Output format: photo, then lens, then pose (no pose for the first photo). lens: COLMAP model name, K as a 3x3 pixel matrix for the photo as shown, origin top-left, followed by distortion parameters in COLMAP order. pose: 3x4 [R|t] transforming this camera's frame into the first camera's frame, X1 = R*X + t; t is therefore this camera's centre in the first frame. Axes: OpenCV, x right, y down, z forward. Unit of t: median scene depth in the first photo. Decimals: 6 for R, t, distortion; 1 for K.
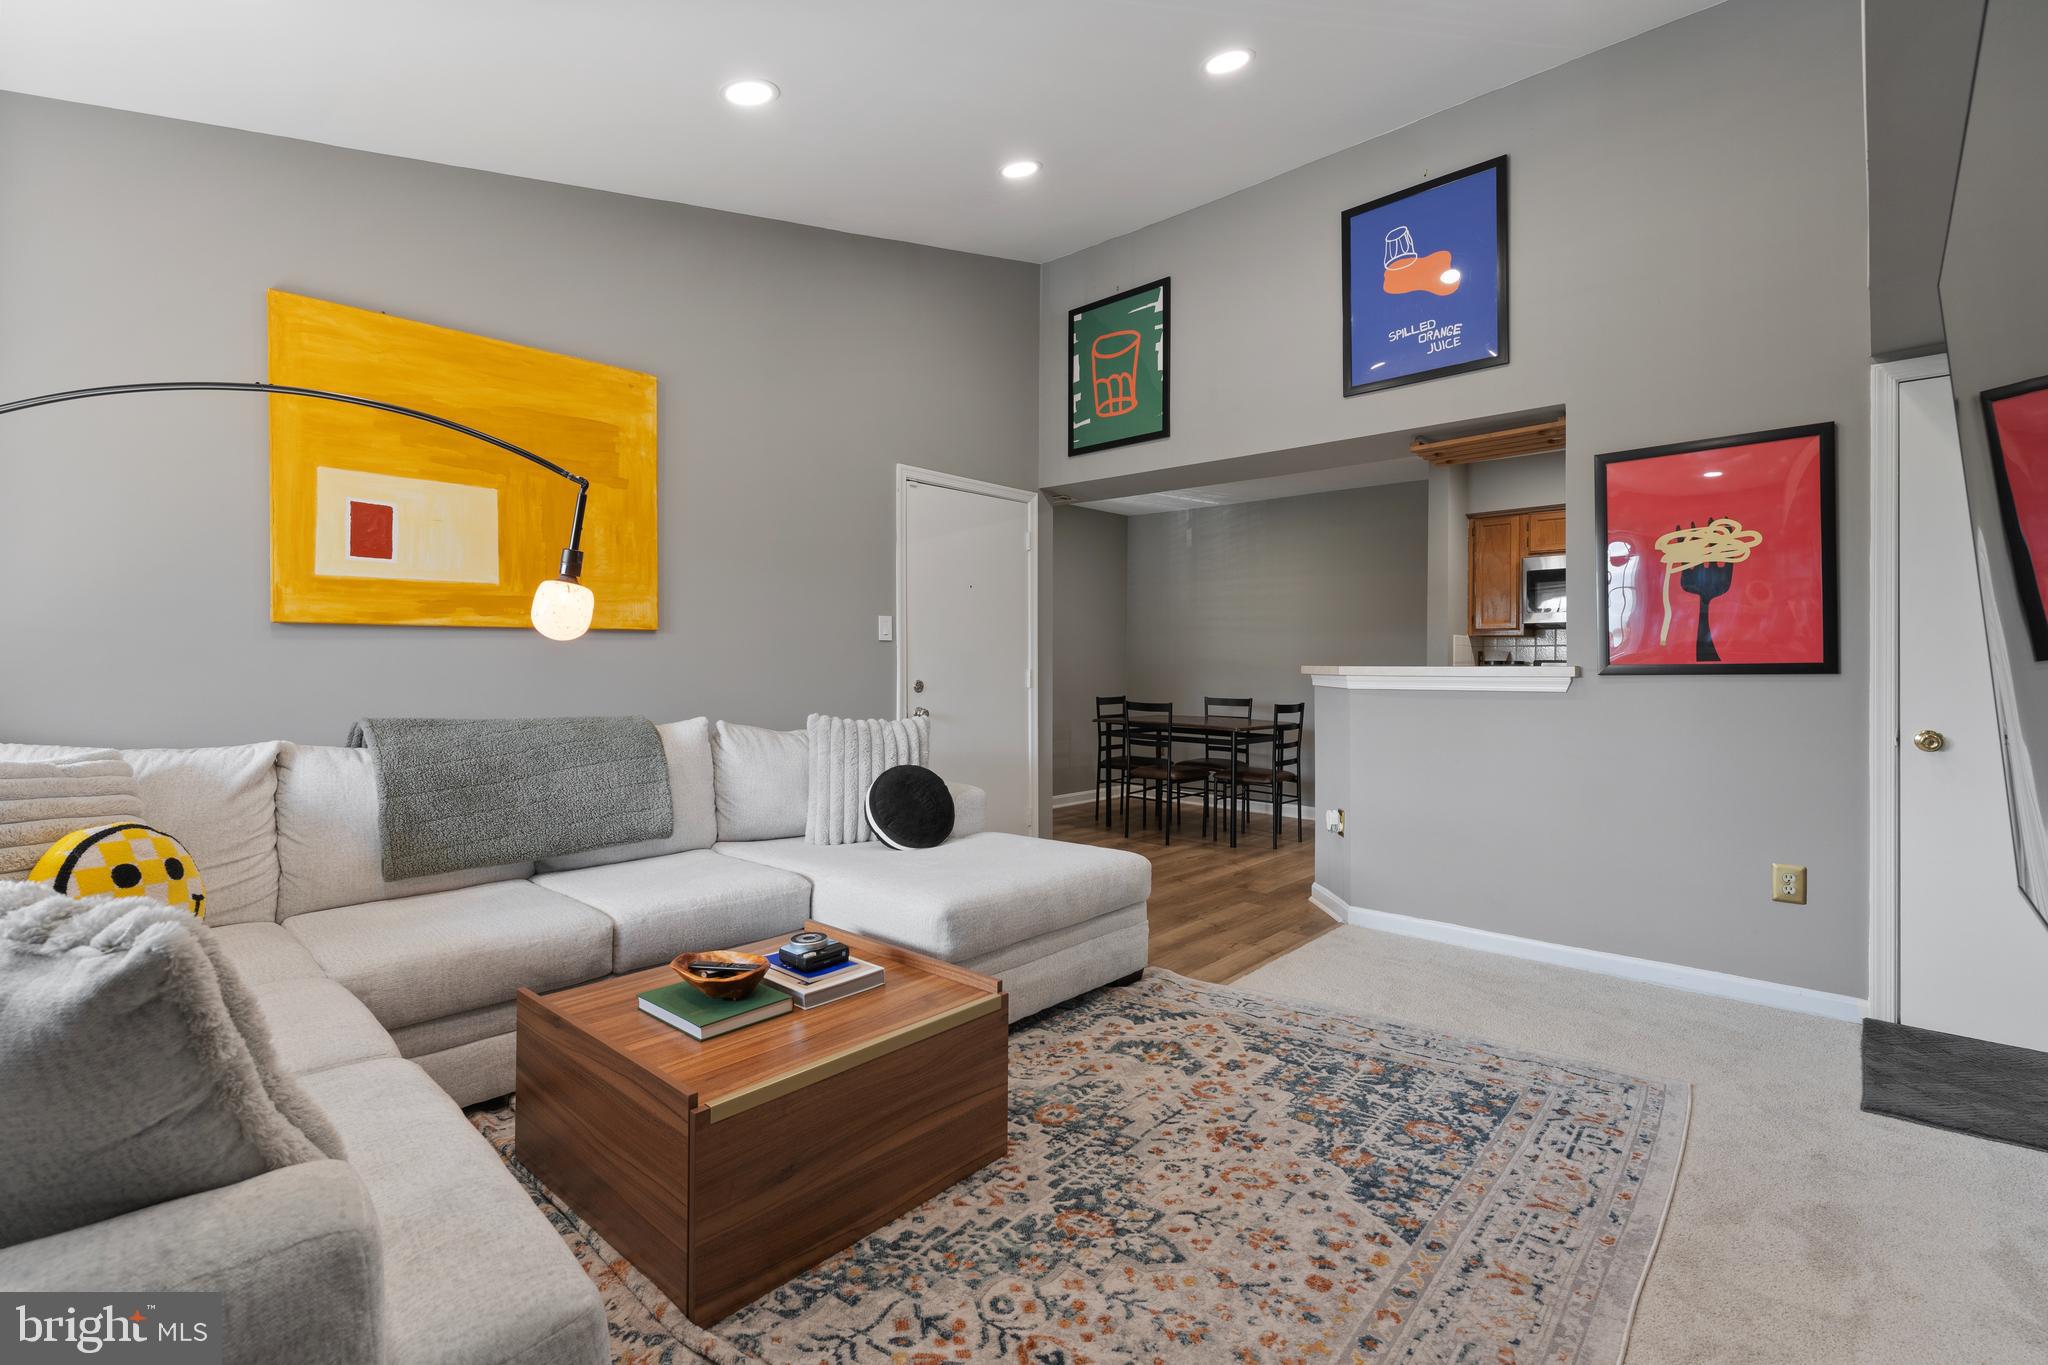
lens RADIAL K [[921.1, 0, 1008.5], [0, 921.1, 671.3], [0, 0, 1]] dist [0.002821, 0.000281]
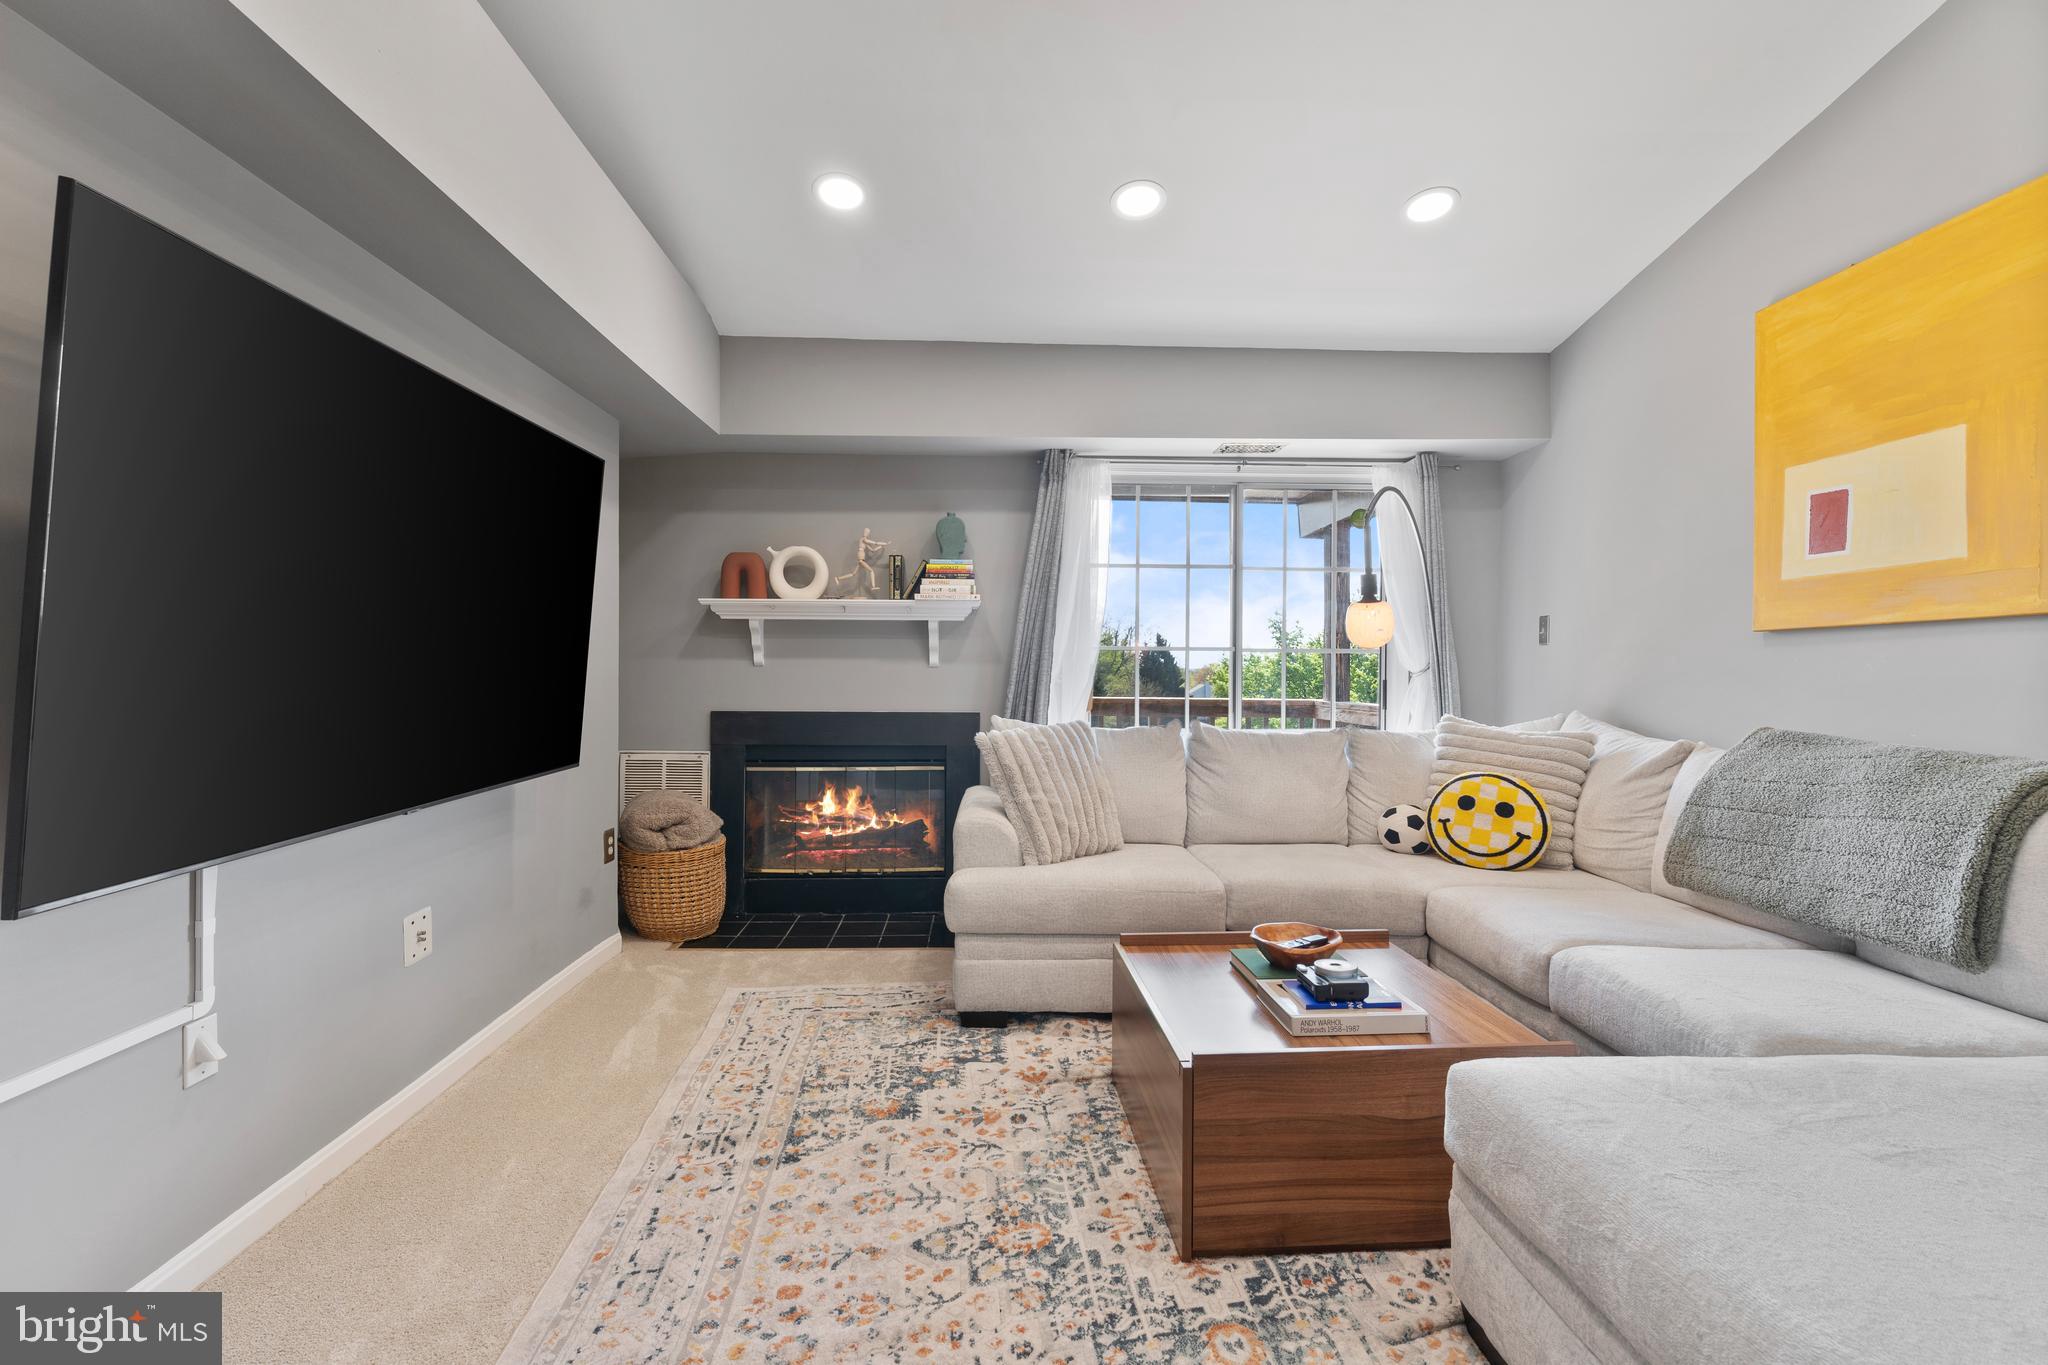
lens RADIAL K [[921.1, 0, 1016.4], [0, 921.1, 676.2], [0, 0, 1]] dist [0.002821, 0.000281]
pose [[-0.699649, -0.002359, -0.714483, 0.705262], [-0.010607, 0.999919, 0.007086, -0.000959], [0.714408, 0.012536, -0.699617, 1.499743]]
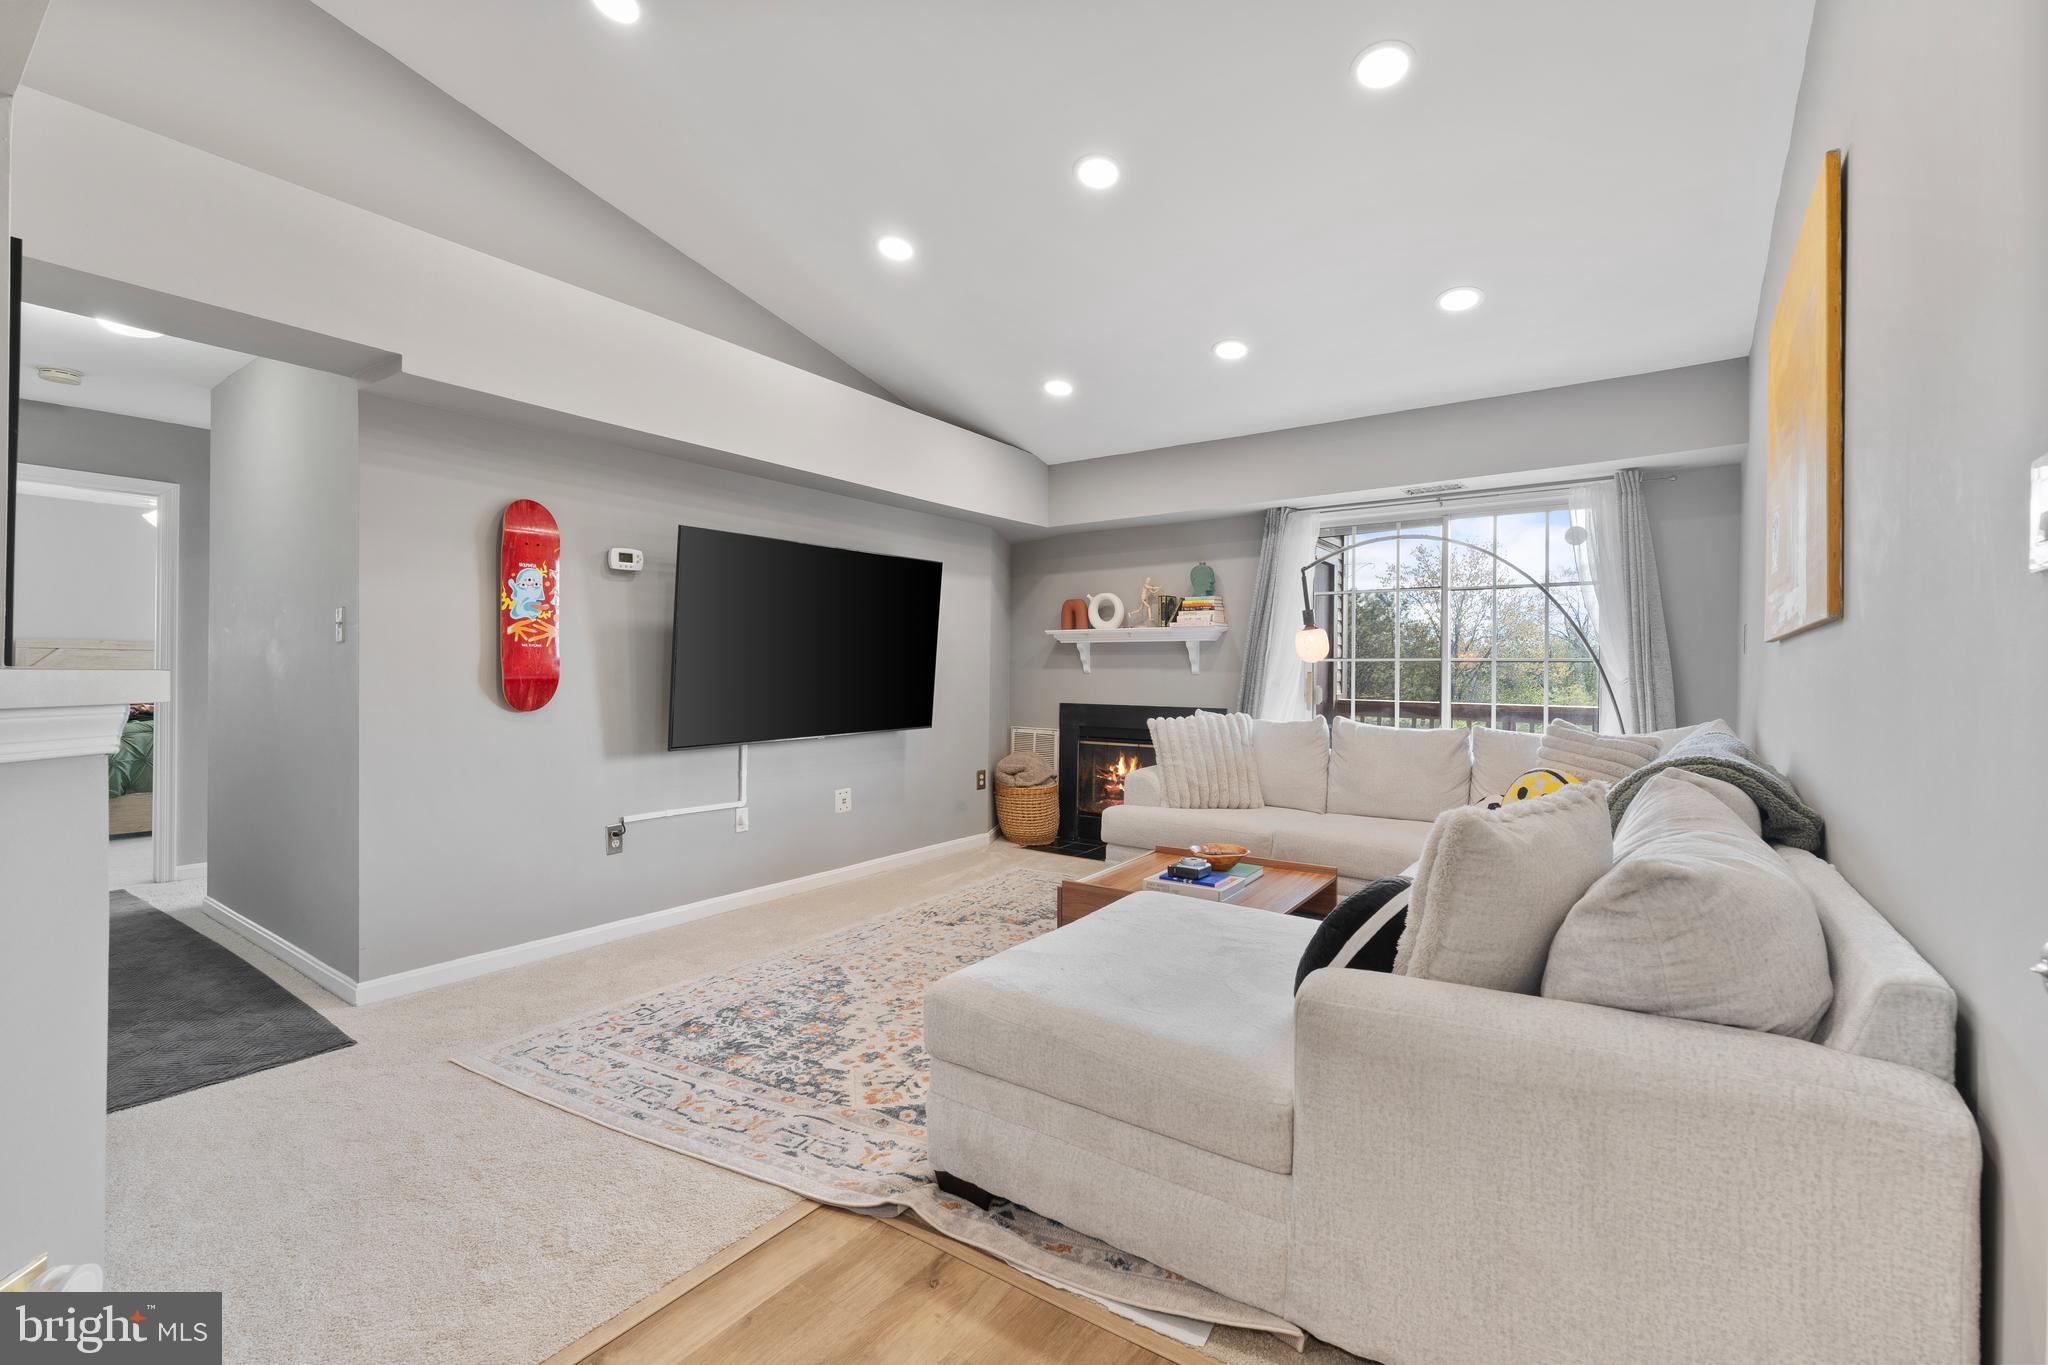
lens RADIAL K [[876.3, 0, 1017.6], [0, 876.3, 675.9], [0, 0, 1]] dist [-0.003199, -0.000150]
pose [[-0.990742, -0.009830, -0.135401, 0.275339], [-0.010977, 0.999910, 0.007727, -0.015024], [0.135313, 0.009141, -0.990761, 2.508784]]
